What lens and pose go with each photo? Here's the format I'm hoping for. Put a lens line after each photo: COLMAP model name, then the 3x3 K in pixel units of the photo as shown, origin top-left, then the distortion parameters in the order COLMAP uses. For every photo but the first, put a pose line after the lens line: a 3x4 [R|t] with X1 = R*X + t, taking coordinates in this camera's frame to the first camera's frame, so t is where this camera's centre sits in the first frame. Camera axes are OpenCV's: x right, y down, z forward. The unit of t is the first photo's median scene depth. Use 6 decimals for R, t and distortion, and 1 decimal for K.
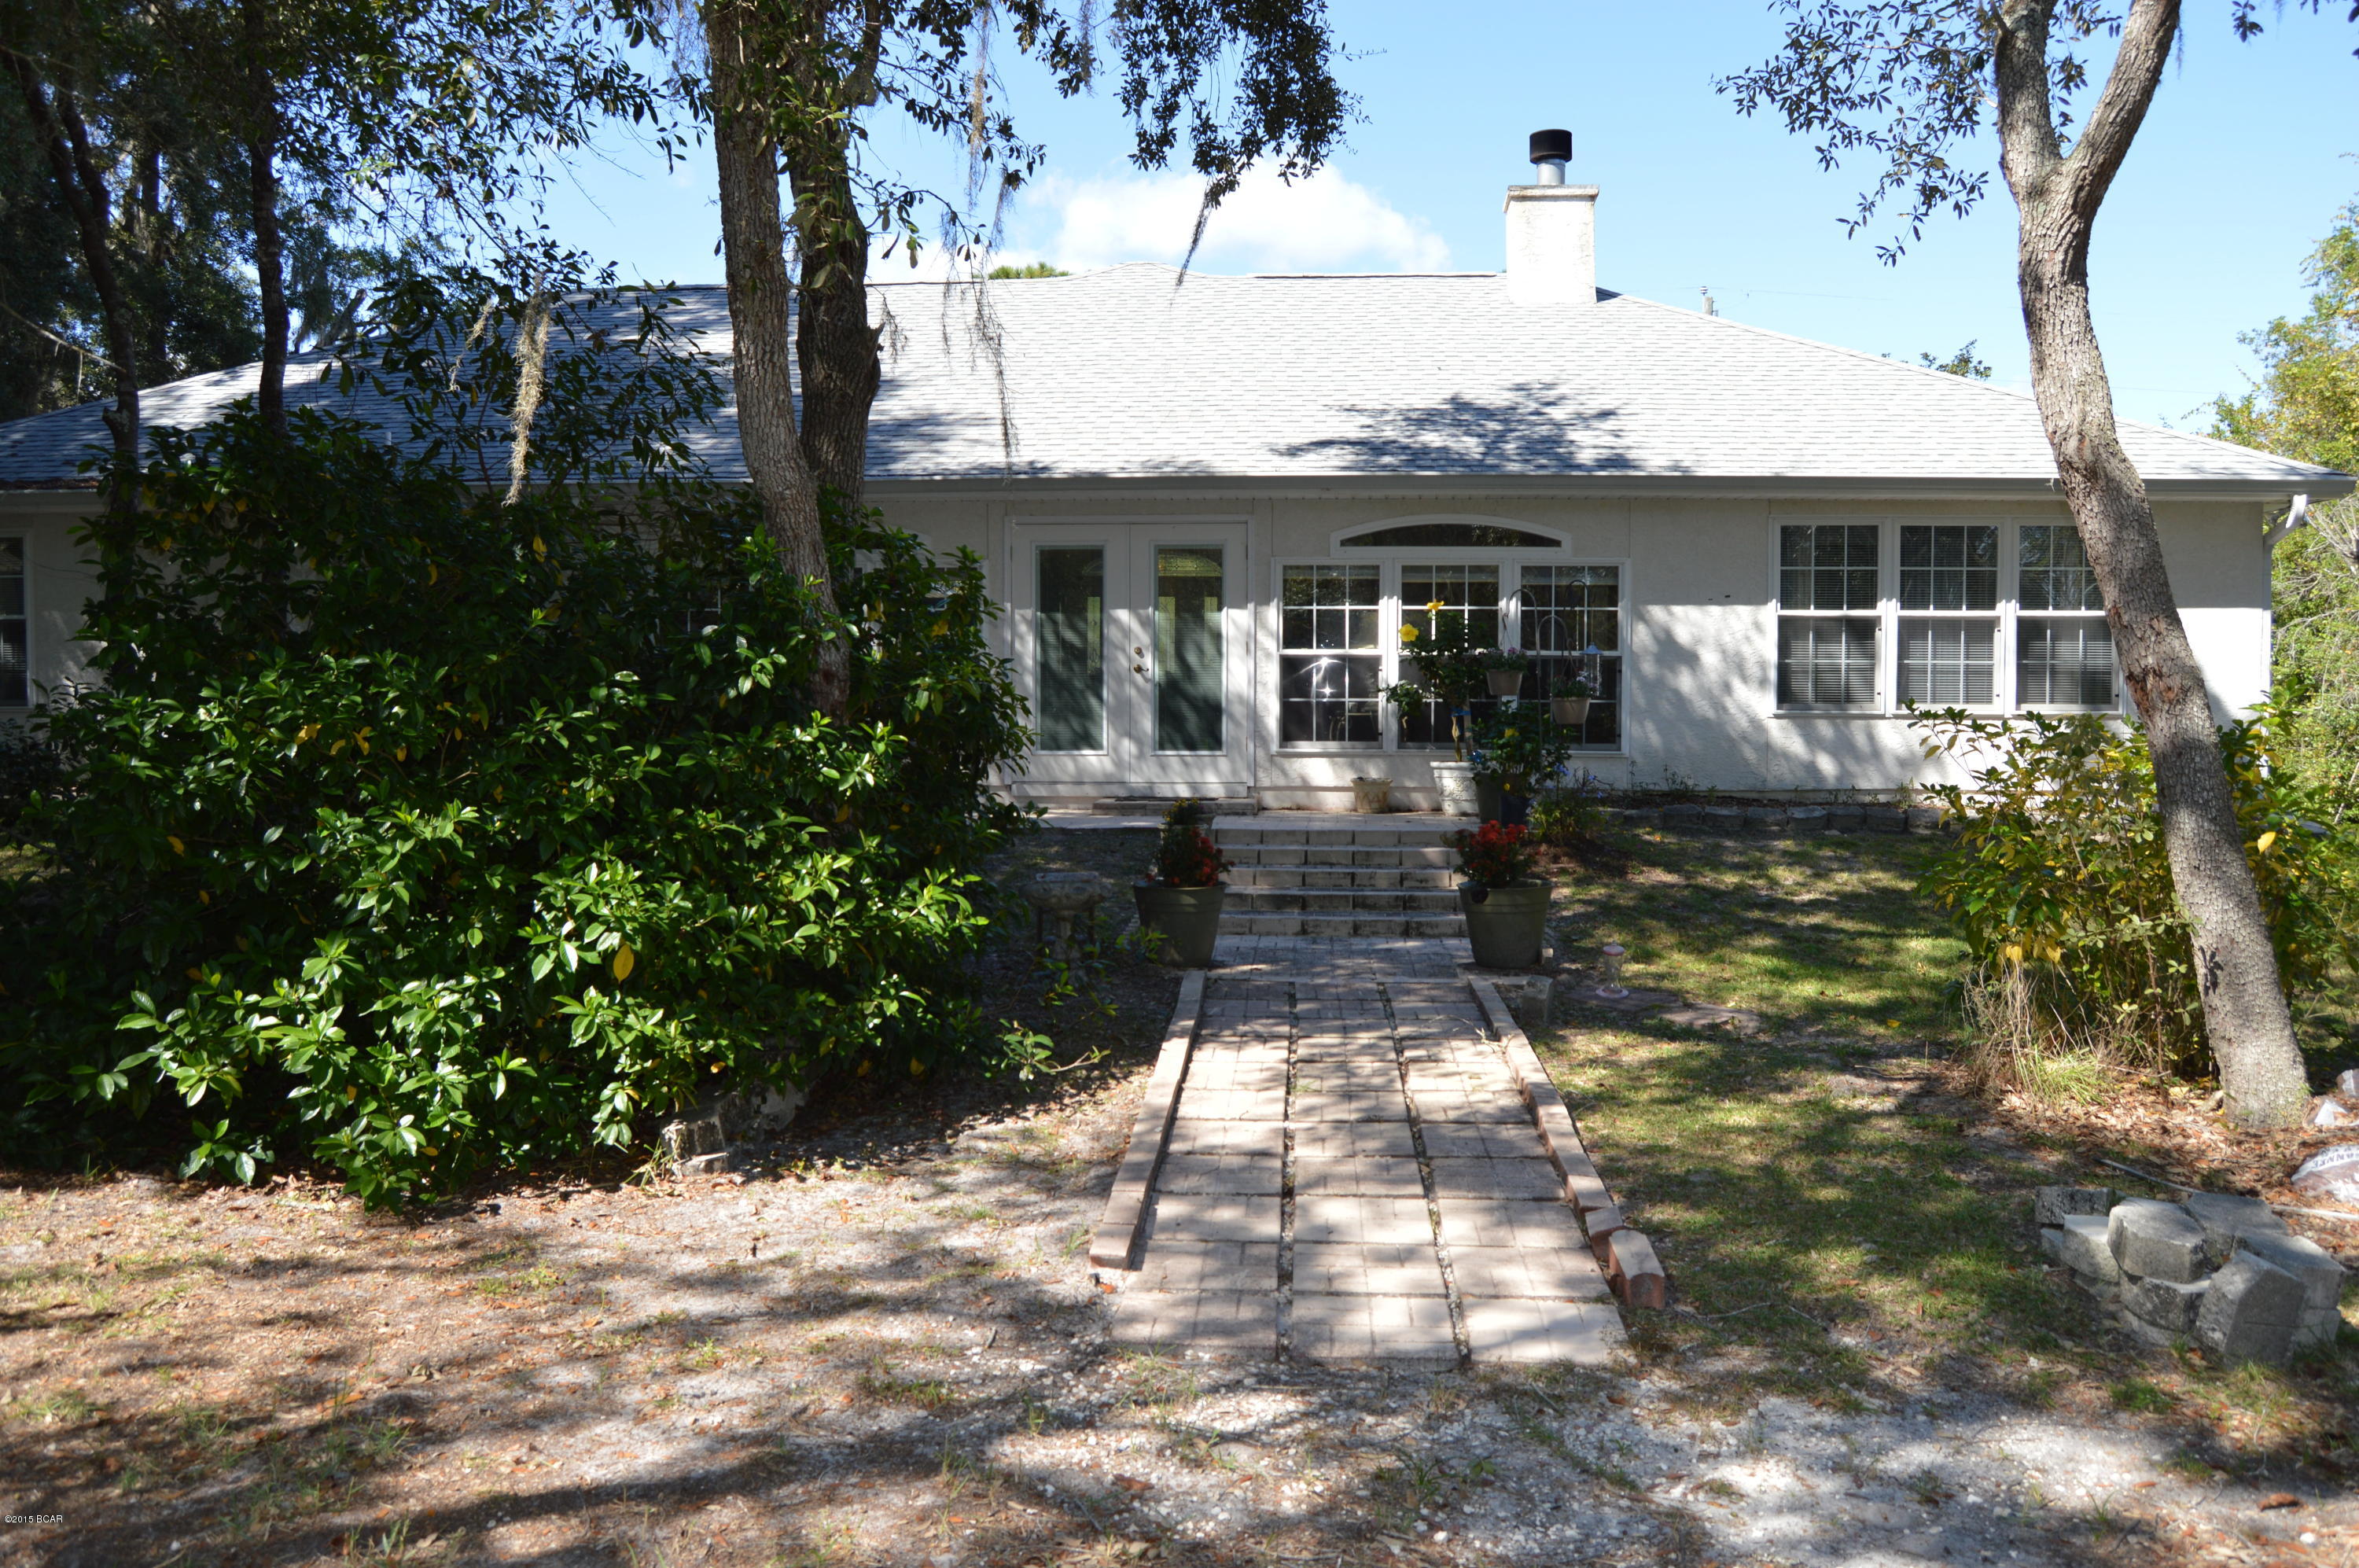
lens RADIAL K [[1869.8, 0, 1219.9], [0, 1869.8, 779.7], [0, 0, 1]] dist [-0.085962, 0.036353]
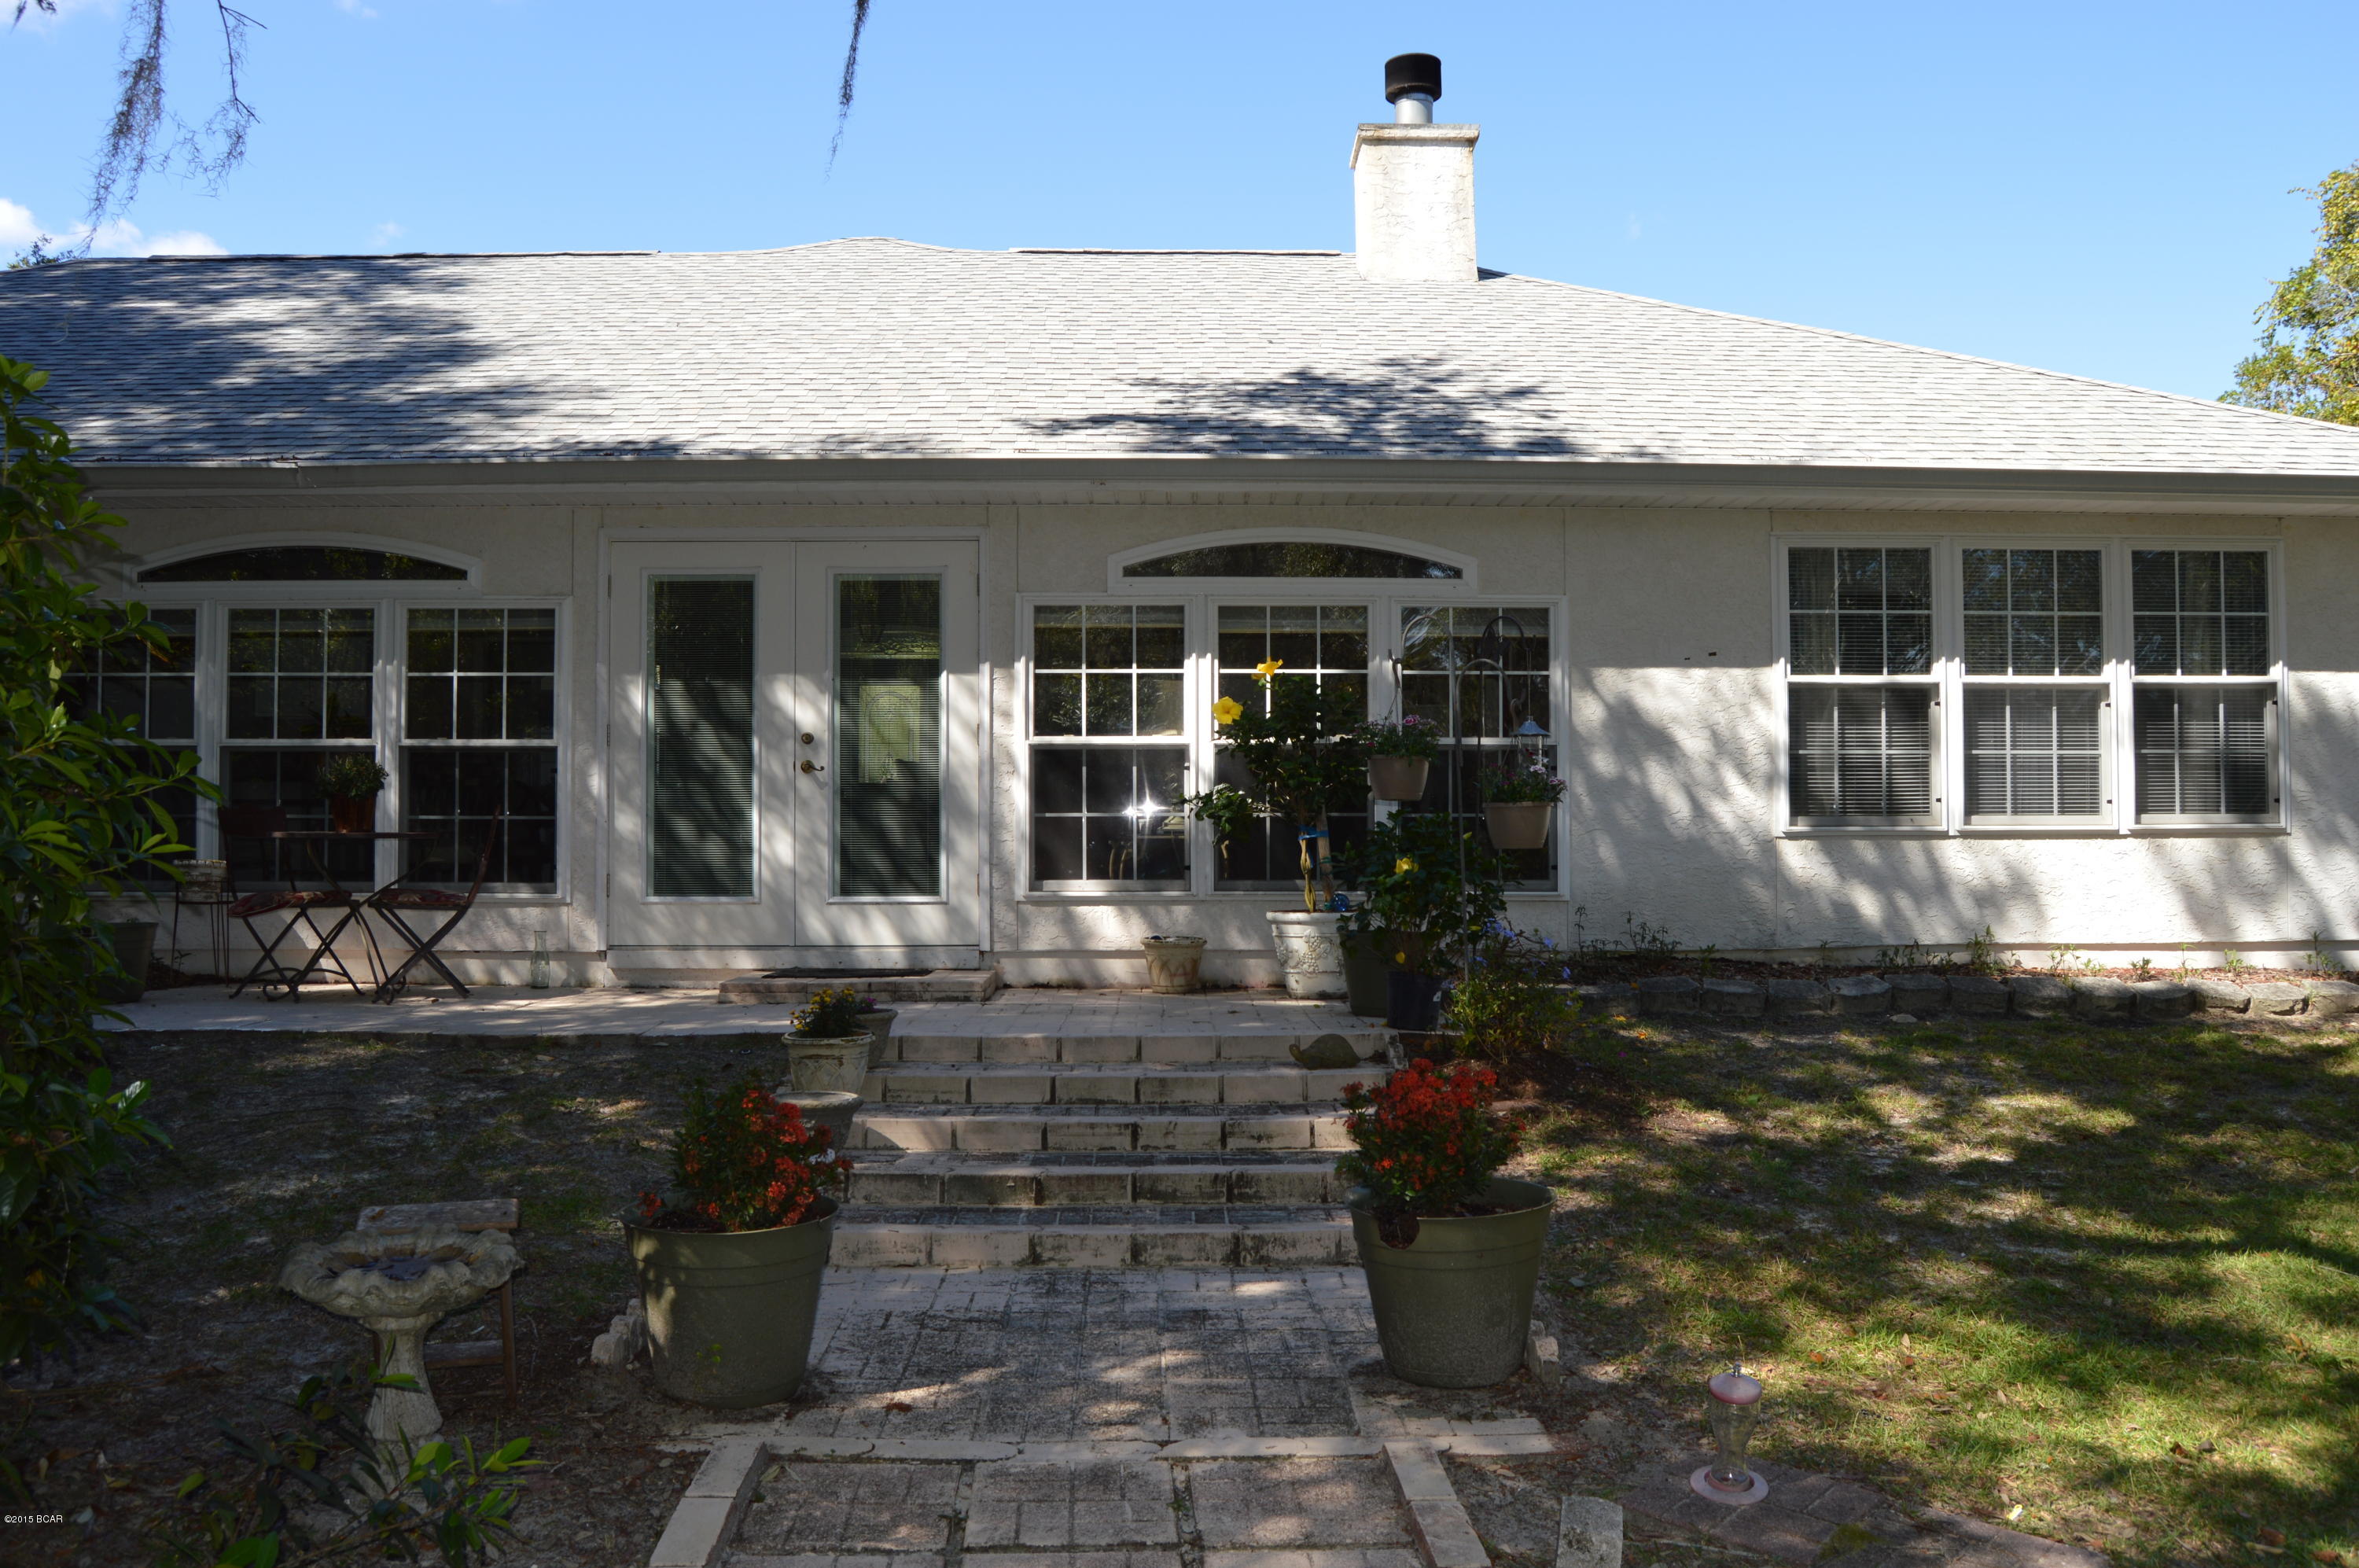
lens RADIAL K [[1869.8, 0, 1194.8], [0, 1869.8, 772.1], [0, 0, 1]] dist [-0.085962, 0.036353]
pose [[0.996273, -0.000148, 0.086254, 0.033506], [0.006812, 0.997010, -0.076970, -0.007302], [-0.085985, 0.077271, 0.993295, 0.364025]]
